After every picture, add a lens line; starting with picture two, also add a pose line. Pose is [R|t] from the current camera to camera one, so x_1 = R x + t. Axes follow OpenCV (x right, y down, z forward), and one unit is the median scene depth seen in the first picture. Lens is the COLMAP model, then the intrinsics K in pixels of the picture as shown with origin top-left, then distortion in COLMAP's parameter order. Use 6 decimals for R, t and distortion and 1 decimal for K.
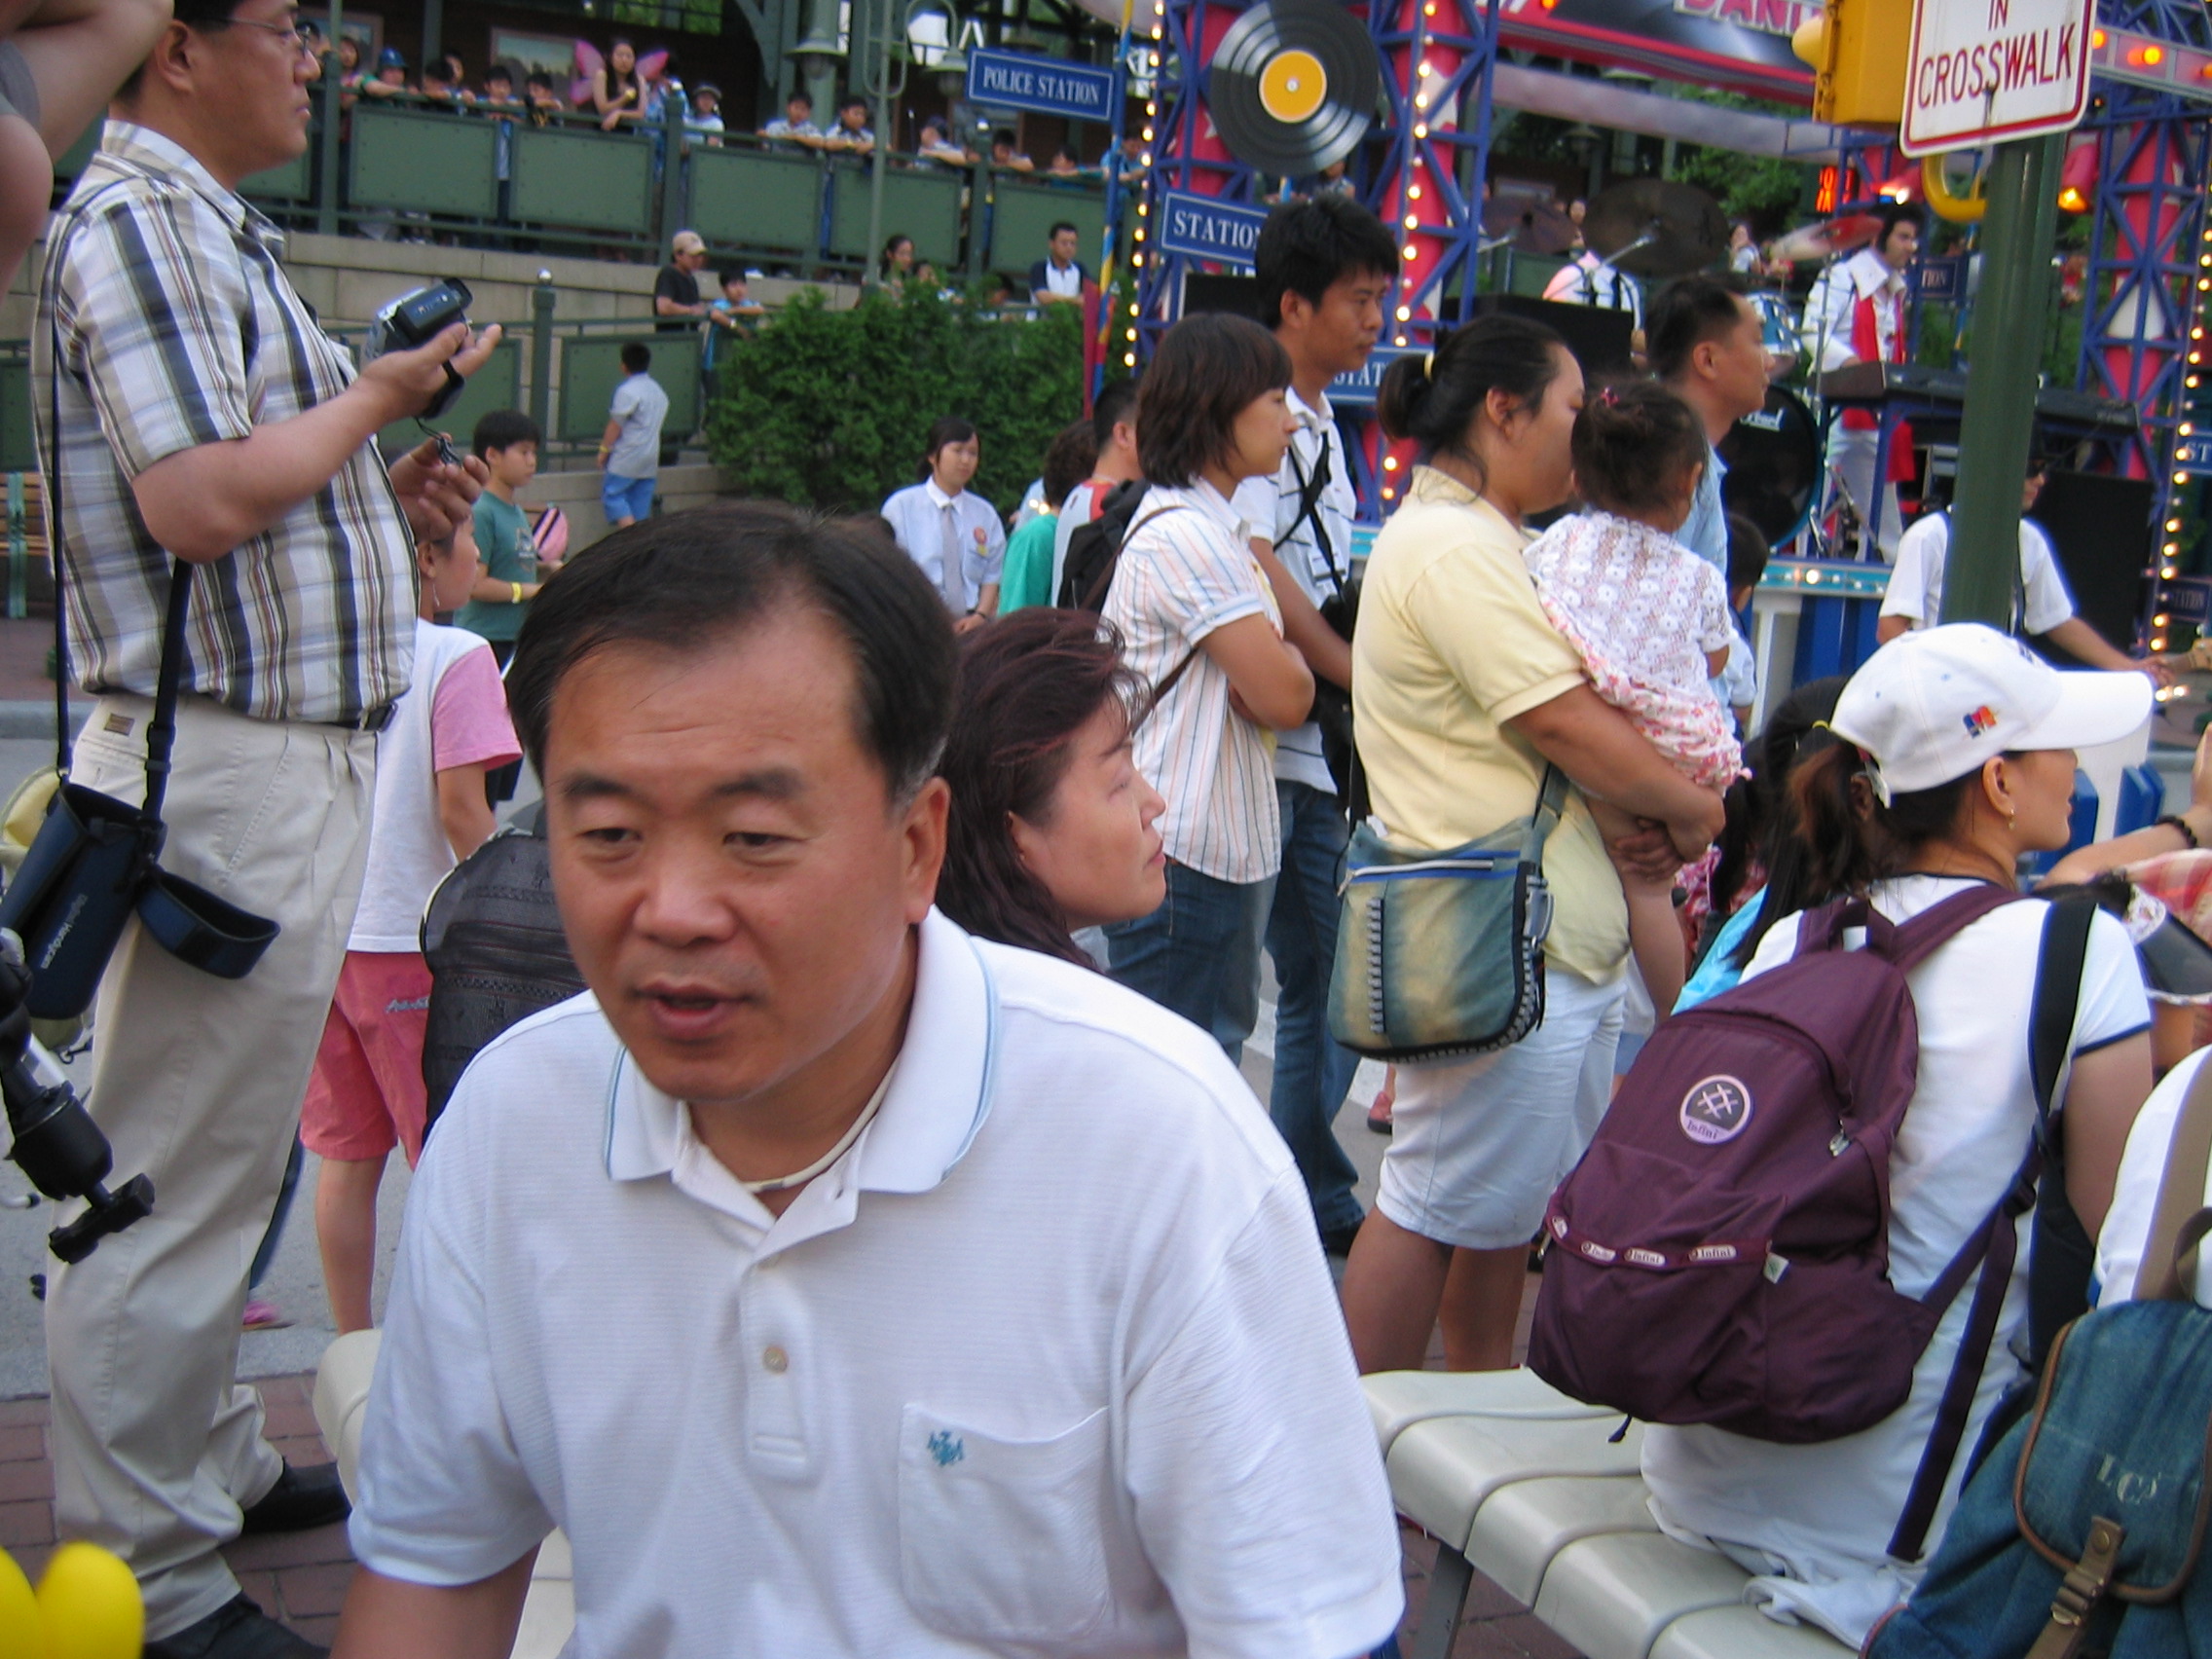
lens RADIAL K [[2509.4, 0, 1118.3], [0, 2509.4, 831.1], [0, 0, 1]] dist [-0.079675, 0.000000]
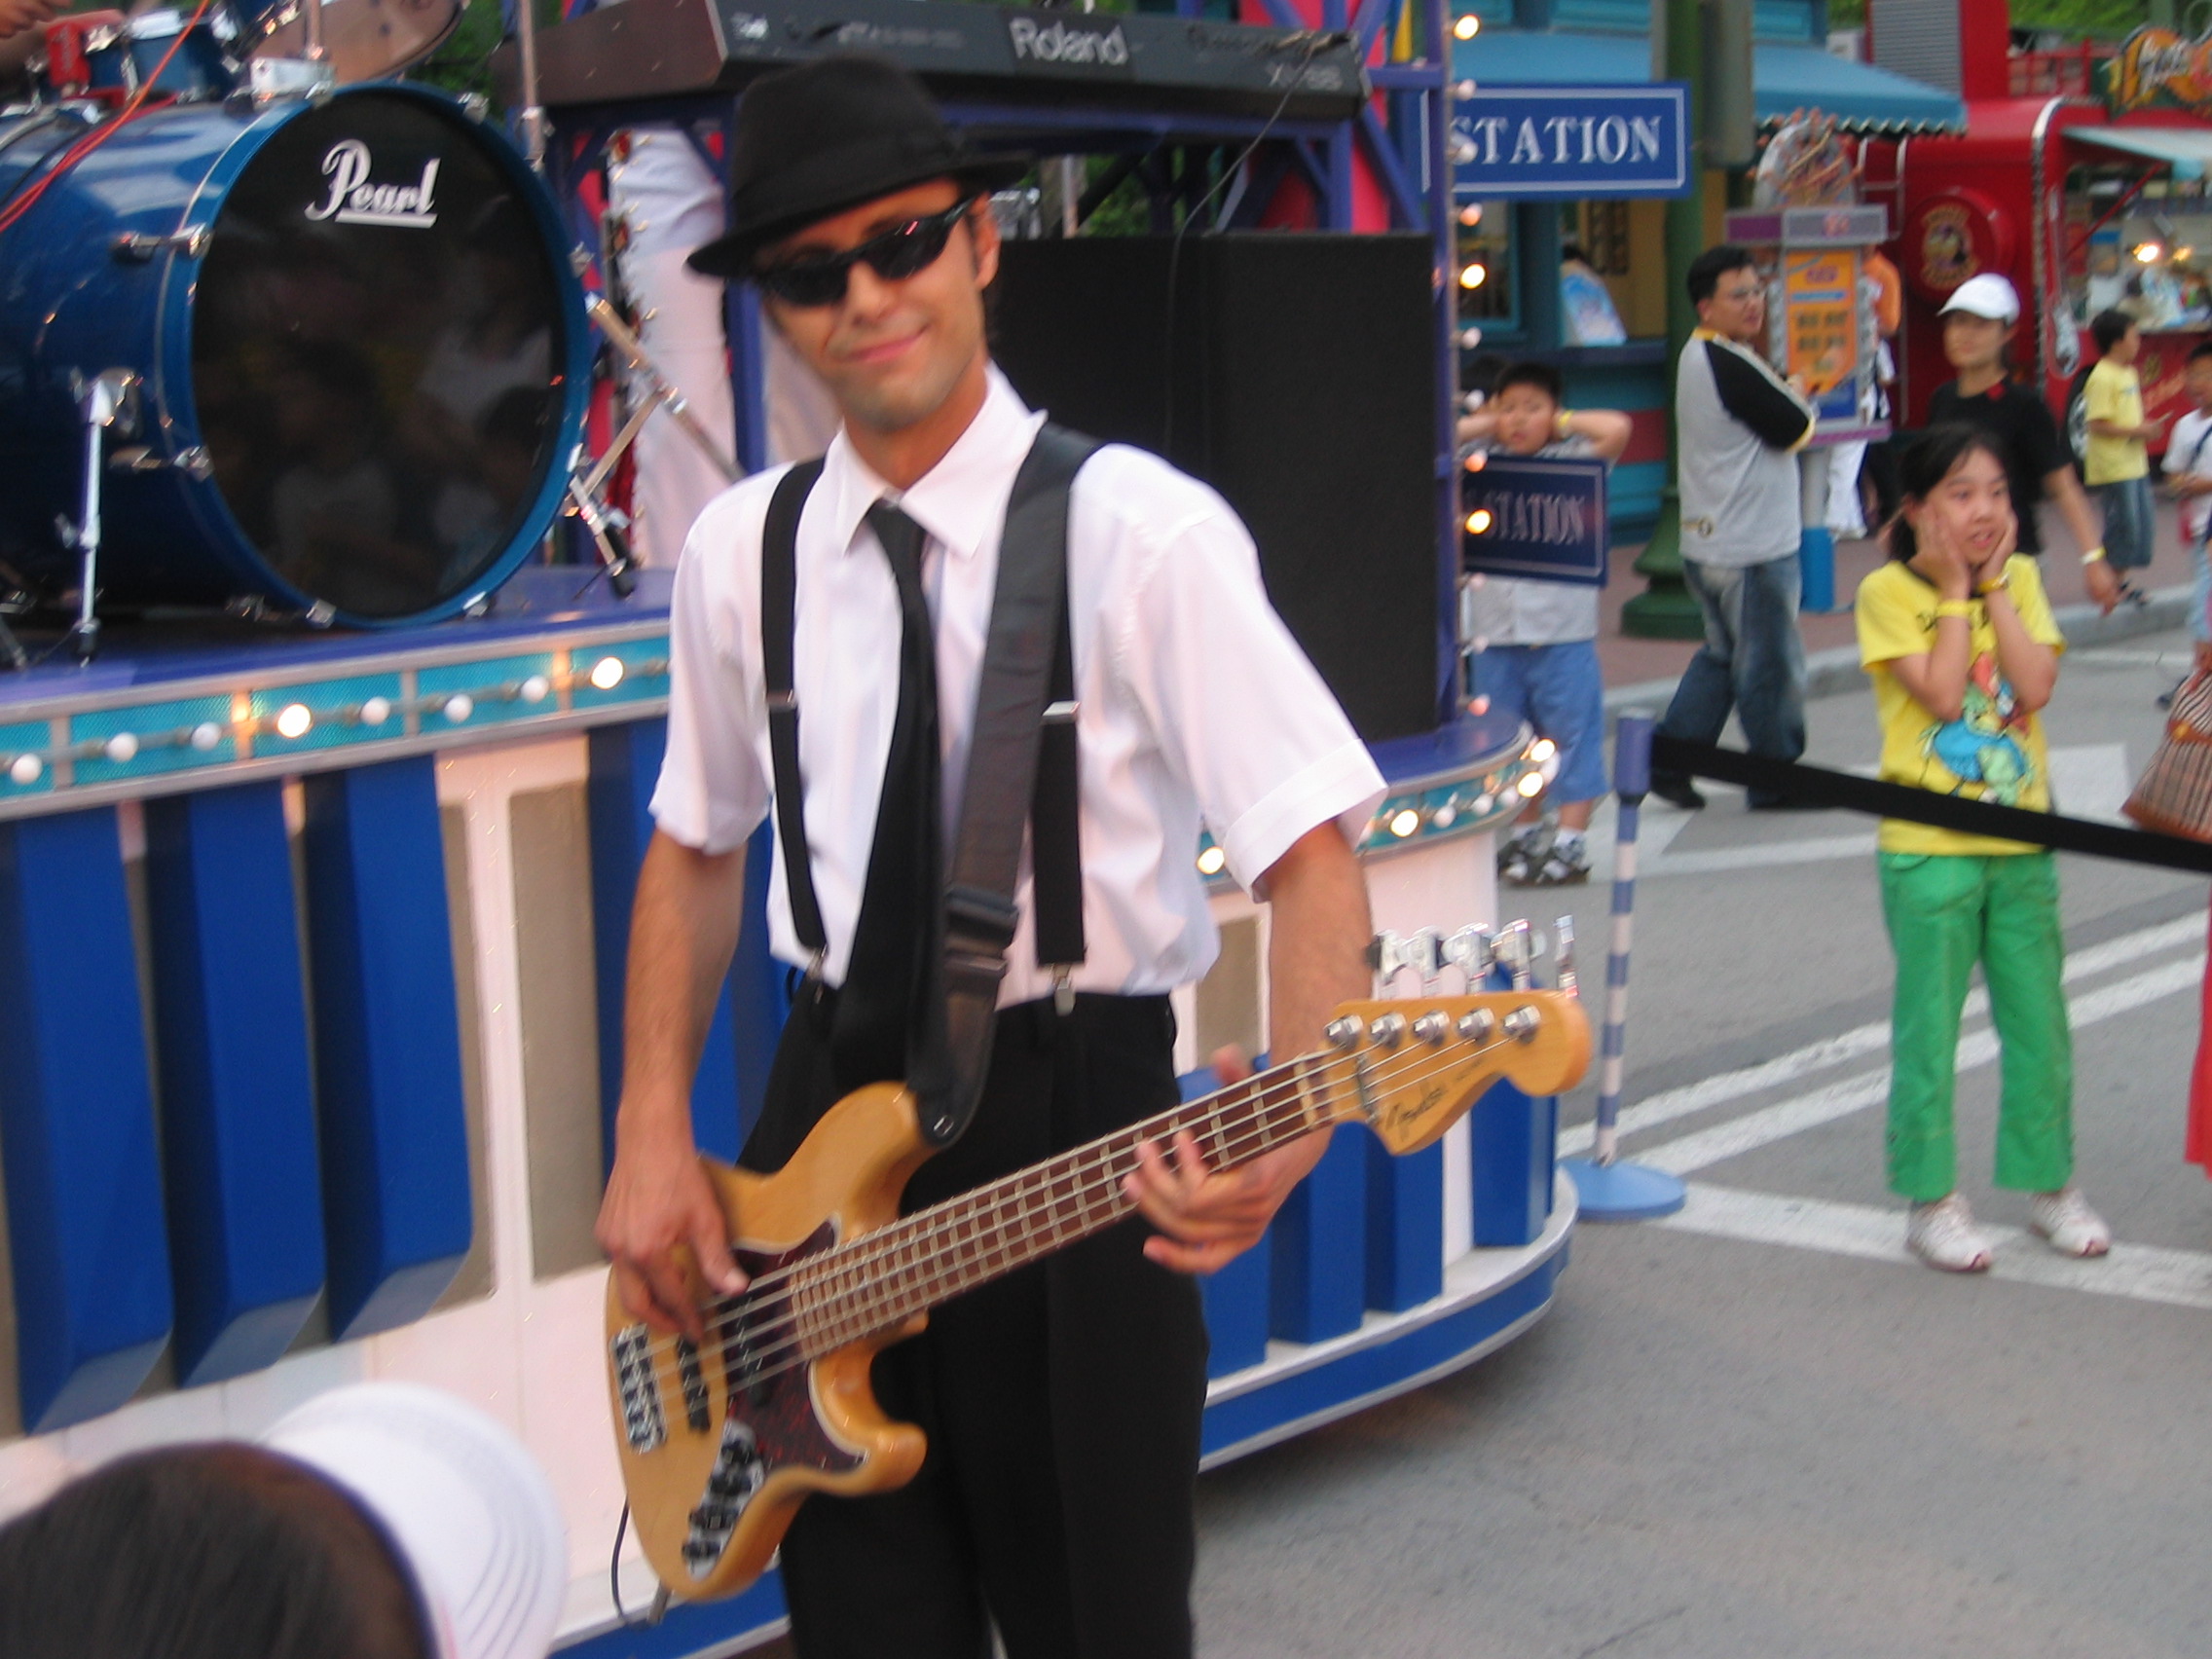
lens RADIAL K [[4262.3, 0, 1100.5], [0, 4262.3, 809.2], [0, 0, 1]] dist [-0.129056, 0.000000]
pose [[0.912421, -0.155702, 0.378476, 0.117144], [0.159879, 0.986922, 0.020577, -0.078724], [-0.376730, 0.041735, 0.925382, 0.435339]]
